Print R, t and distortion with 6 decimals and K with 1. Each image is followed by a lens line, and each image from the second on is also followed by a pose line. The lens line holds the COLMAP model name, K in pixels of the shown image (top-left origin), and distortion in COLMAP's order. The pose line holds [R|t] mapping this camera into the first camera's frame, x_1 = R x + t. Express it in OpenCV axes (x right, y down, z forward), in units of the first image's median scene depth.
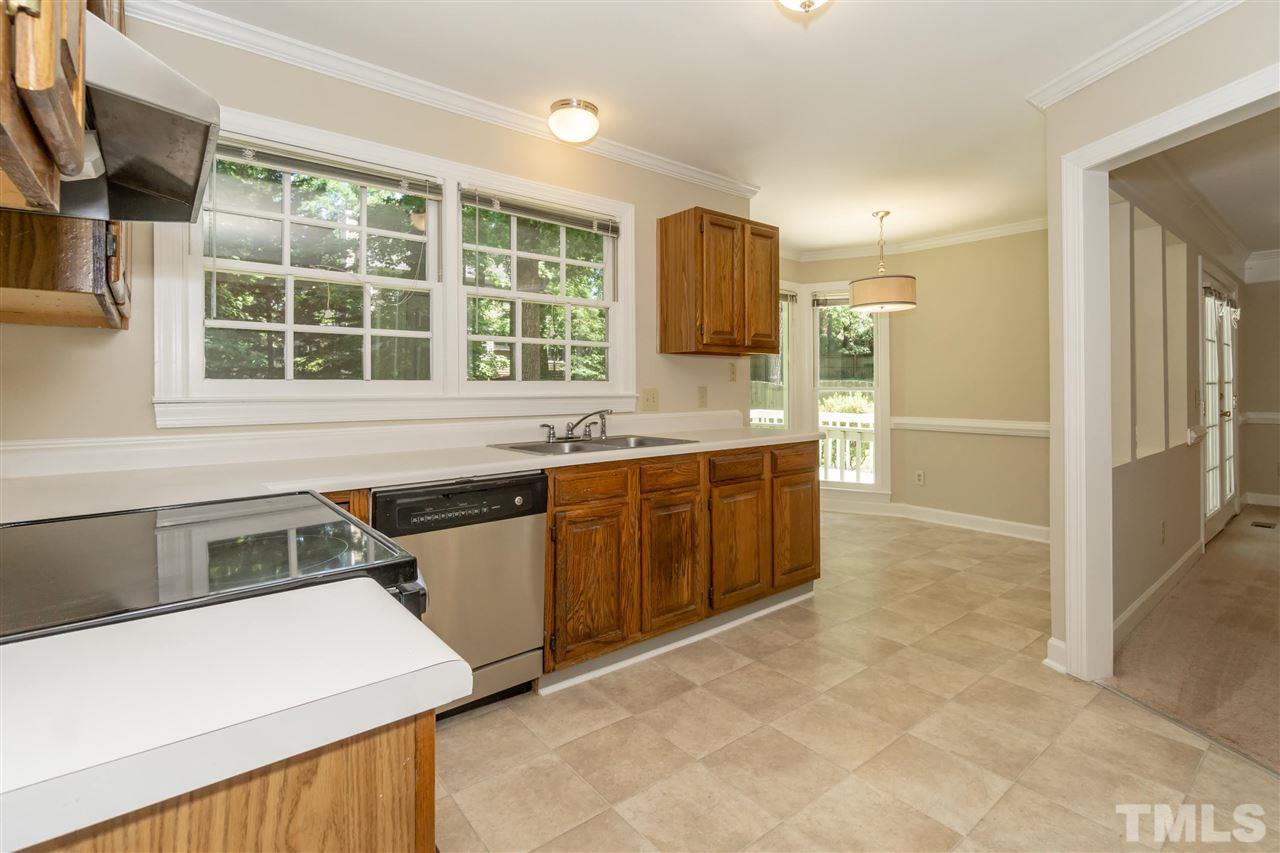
lens RADIAL K [[599.3, 0, 646.6], [0, 599.3, 395.7], [0, 0, 1]] dist [0.000548, 0.000134]
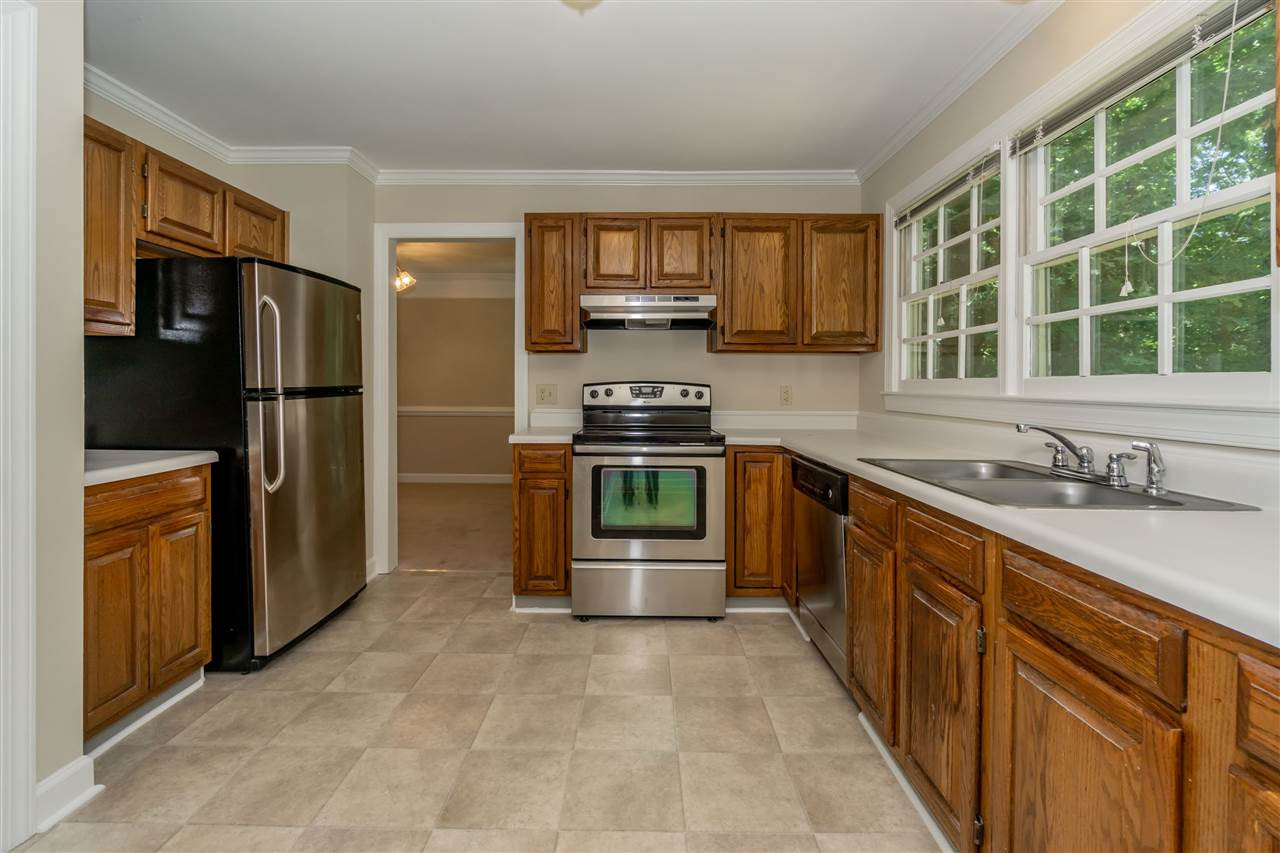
lens RADIAL K [[599.3, 0, 646.6], [0, 599.3, 395.7], [0, 0, 1]] dist [0.000548, 0.000134]
pose [[-0.638931, 0.022401, -0.768938, 0.655453], [-0.000014, 0.999576, 0.029132, -0.023291], [0.769264, 0.018624, -0.638659, 1.173384]]
